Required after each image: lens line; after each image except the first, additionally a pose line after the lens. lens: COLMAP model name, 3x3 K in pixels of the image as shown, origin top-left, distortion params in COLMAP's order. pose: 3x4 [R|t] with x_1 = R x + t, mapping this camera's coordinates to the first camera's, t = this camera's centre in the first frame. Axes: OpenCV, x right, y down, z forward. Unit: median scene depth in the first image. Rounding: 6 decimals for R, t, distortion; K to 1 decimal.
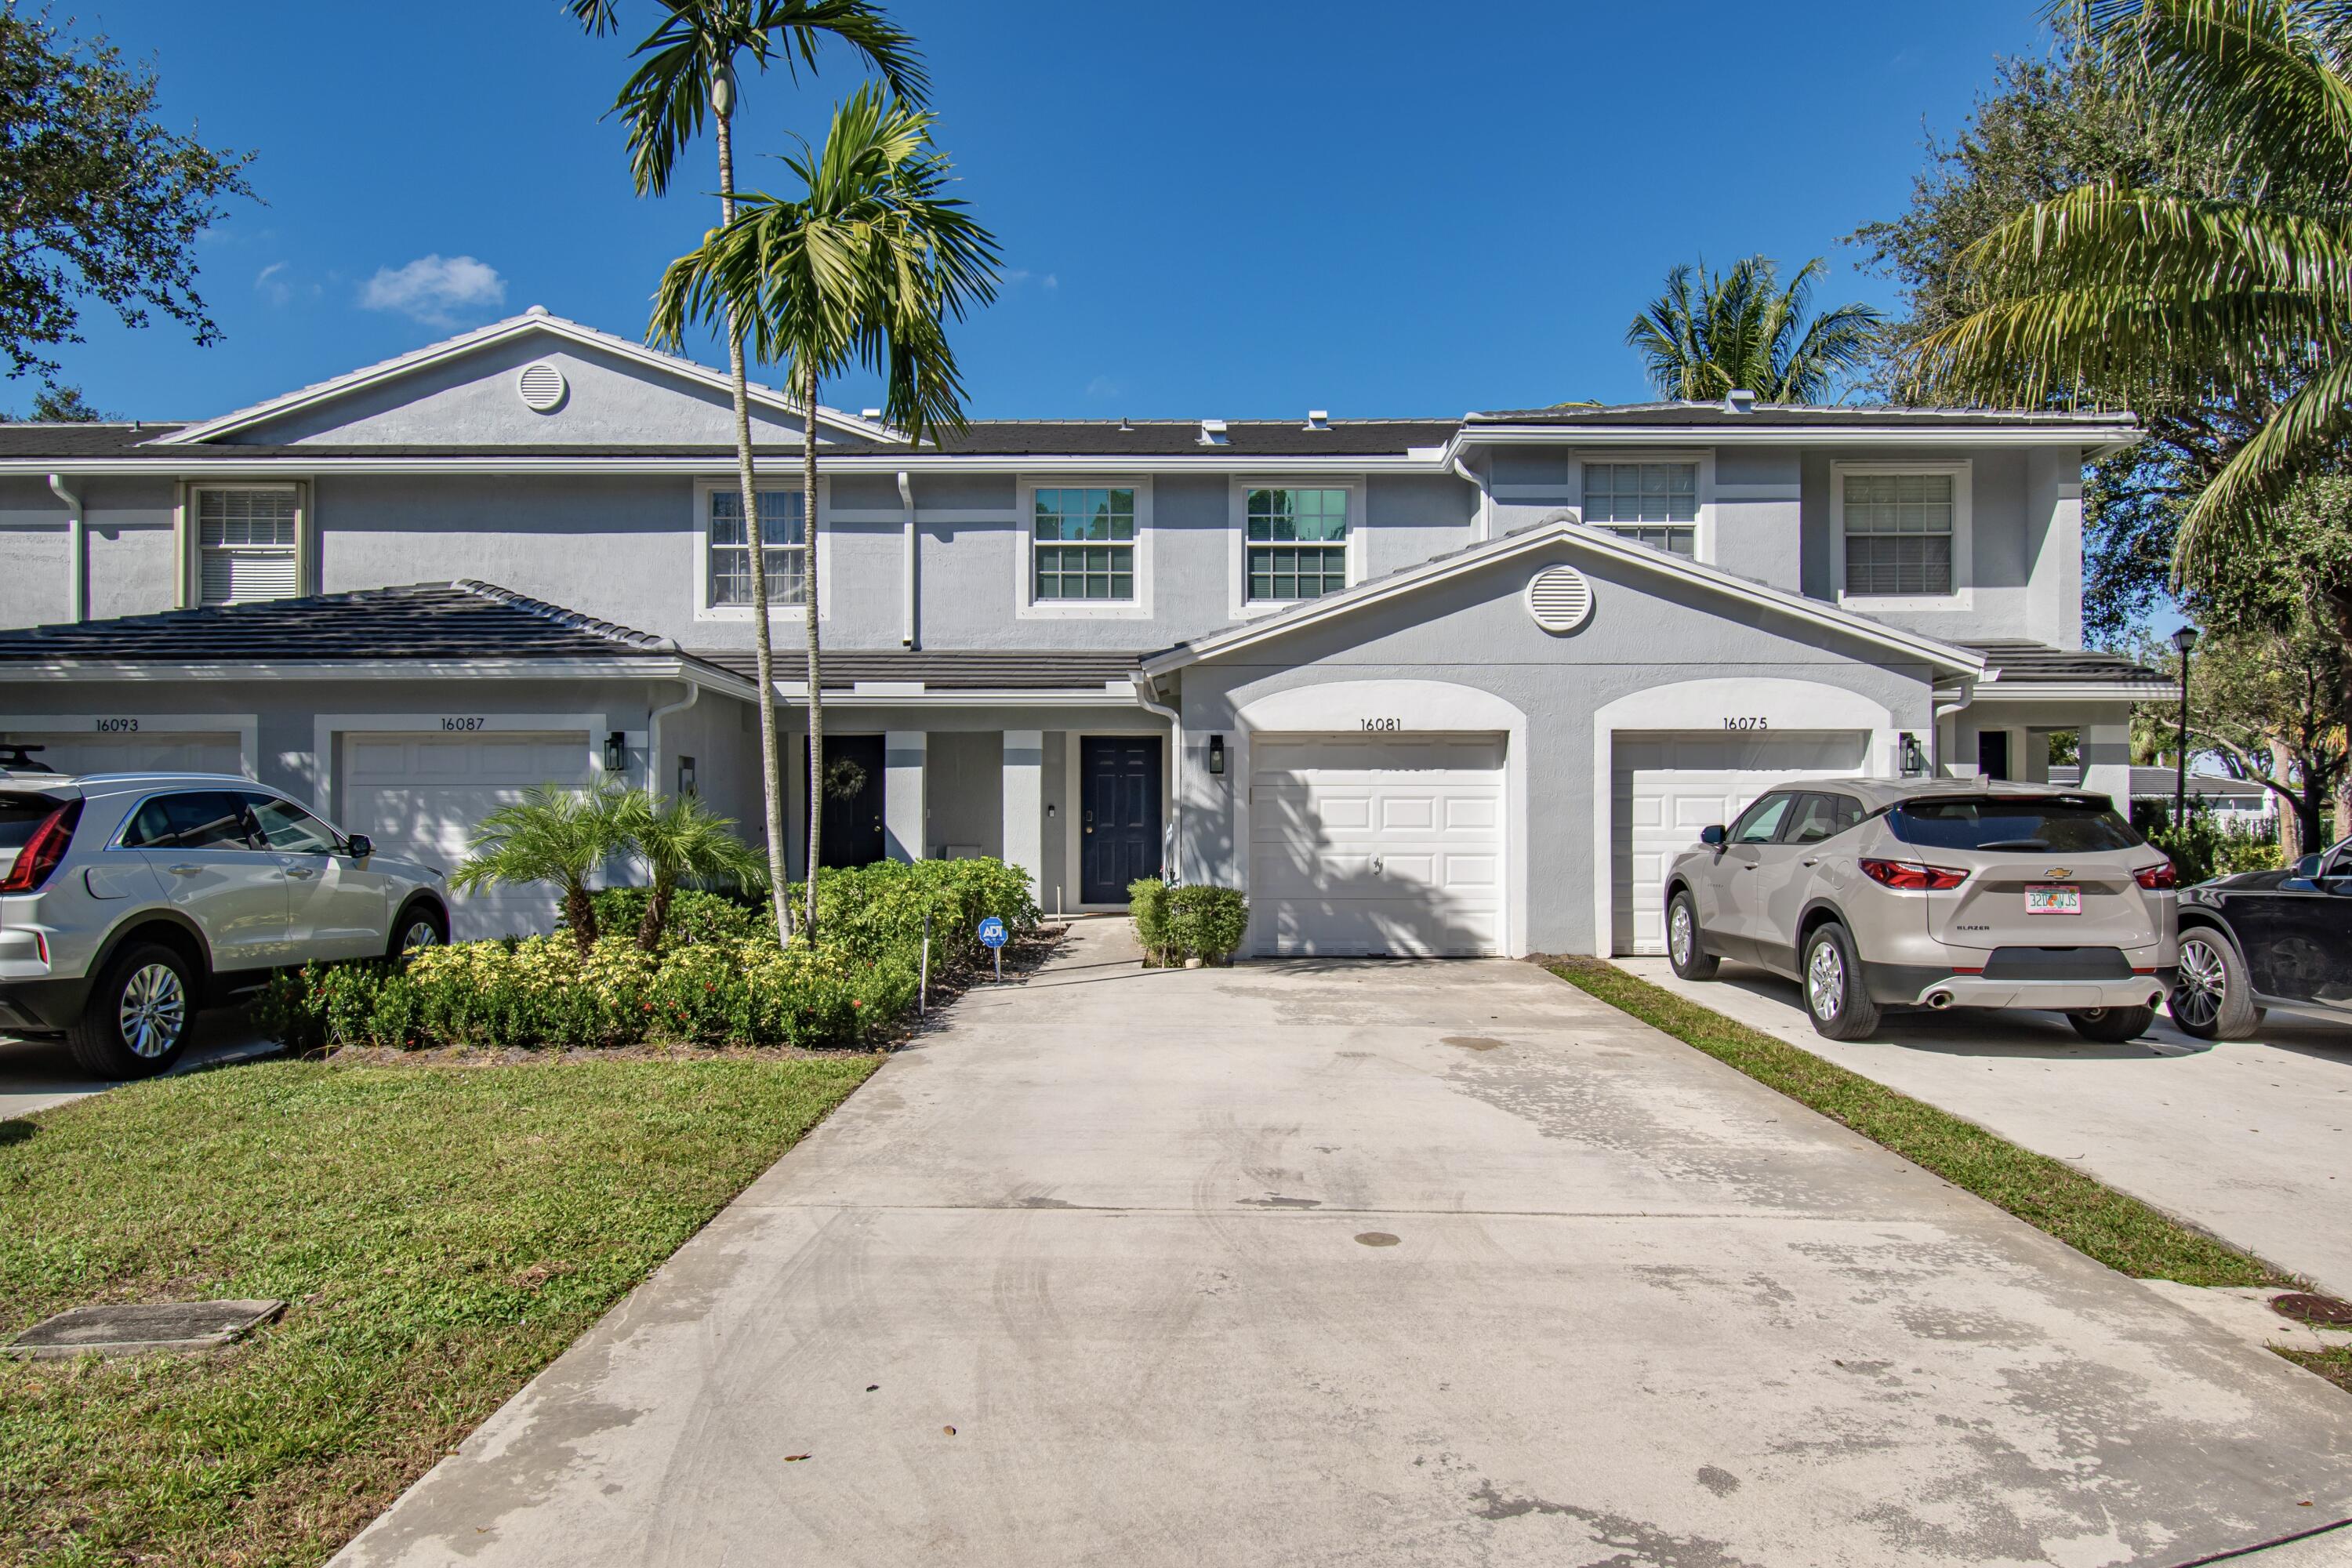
lens RADIAL K [[1432.1, 0, 1171.9], [0, 1432.1, 792.4], [0, 0, 1]] dist [0.000017, 0.000006]
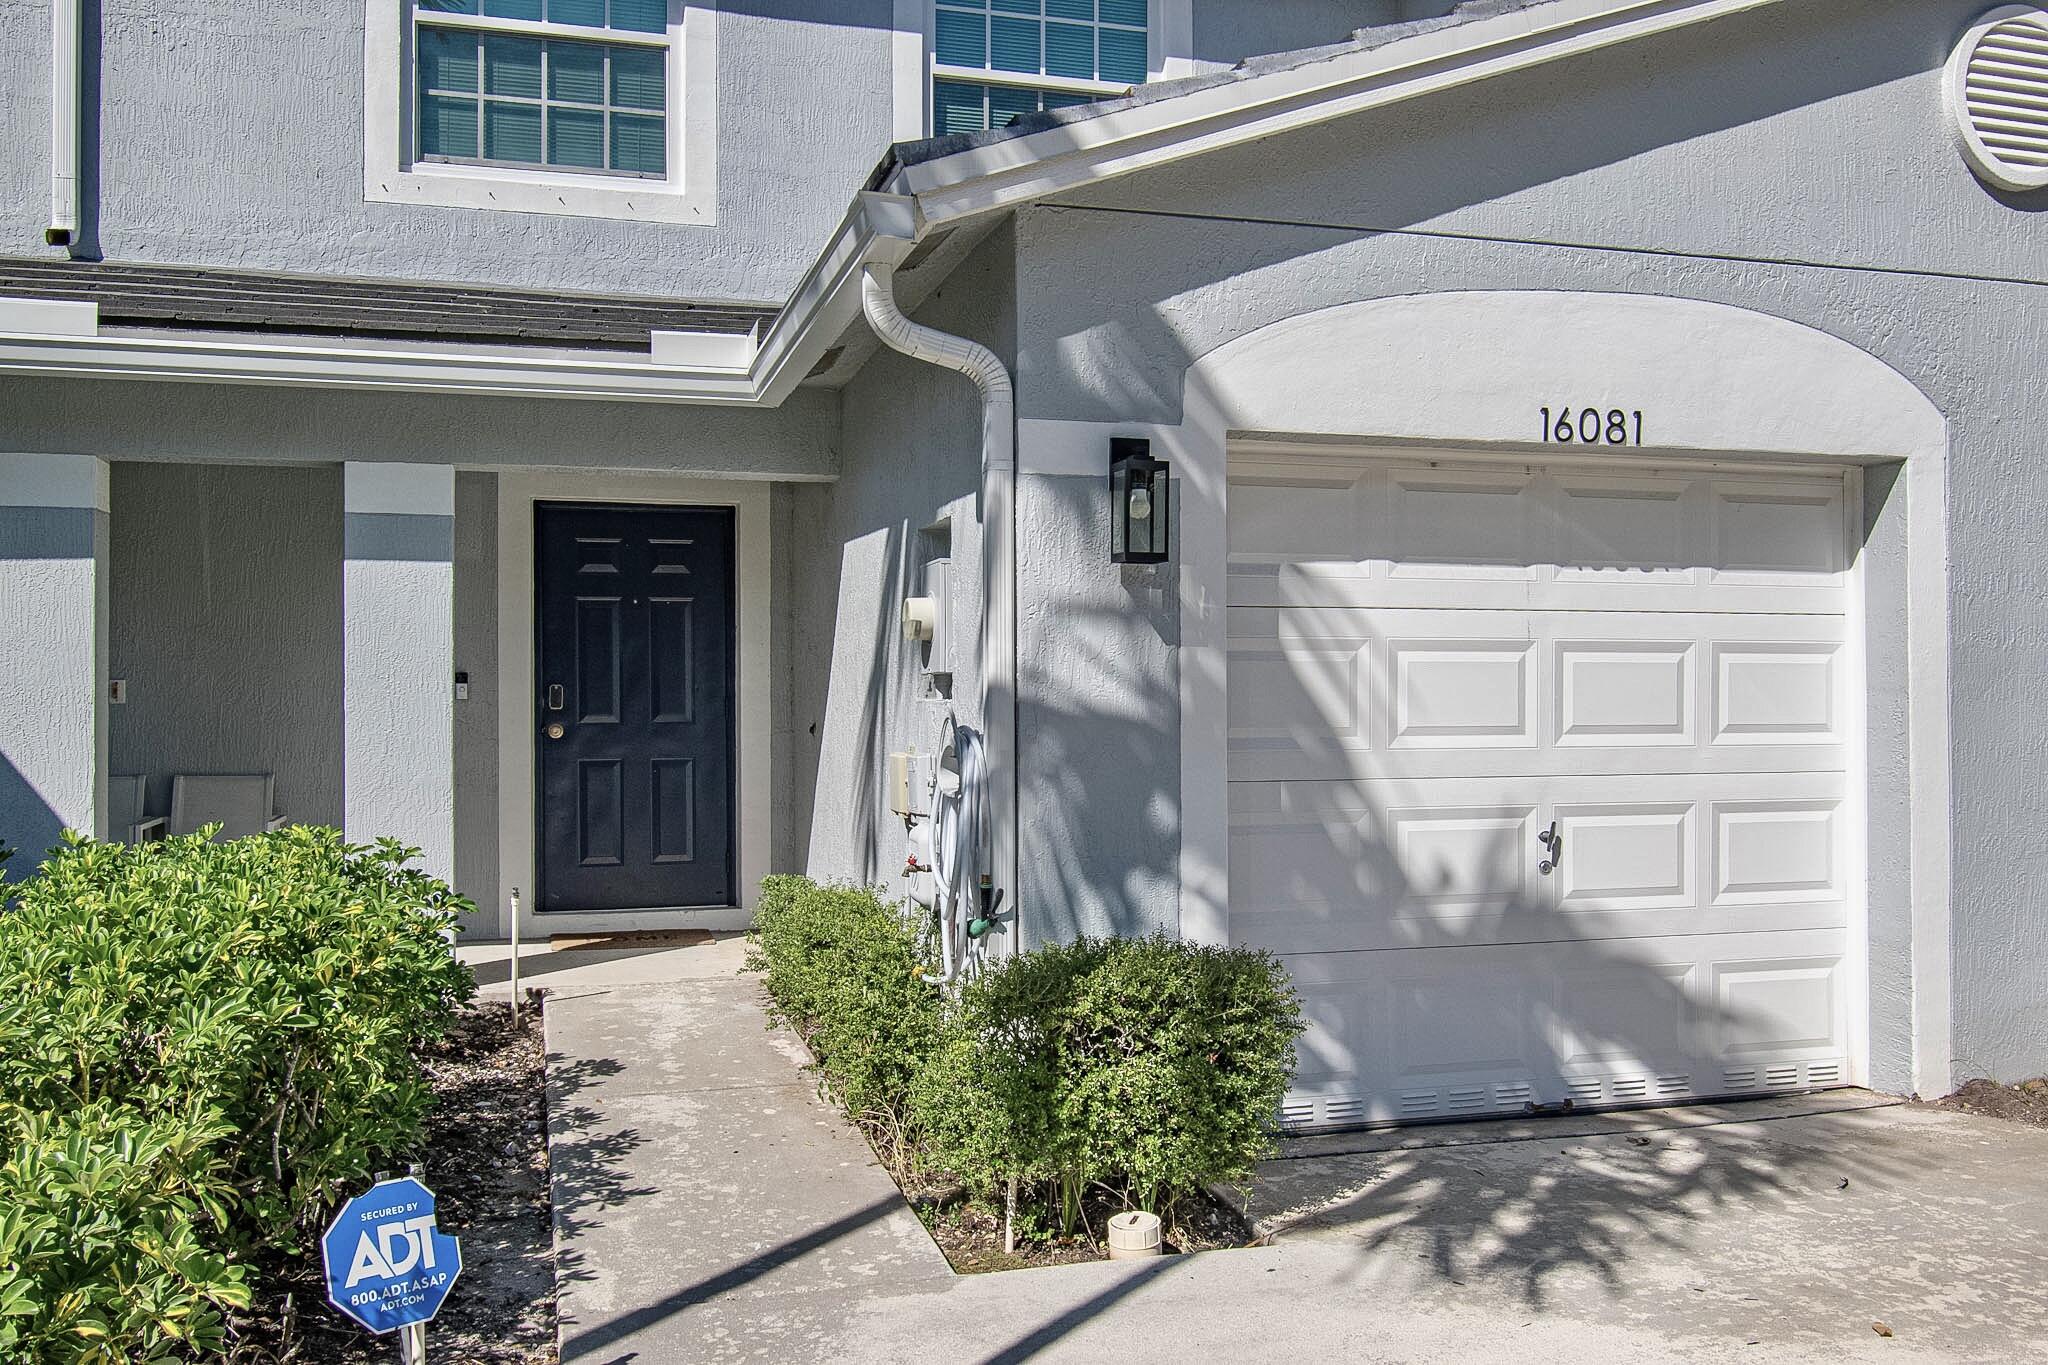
lens RADIAL K [[1801.2, 0, 1027.2], [0, 1801.2, 676.5], [0, 0, 1]] dist [0.003870, -0.006932]
pose [[0.959925, 0.005269, 0.280209, -0.079023], [-0.006587, 0.999971, 0.003762, 0.008227], [-0.280181, -0.005457, 0.959932, 0.514013]]
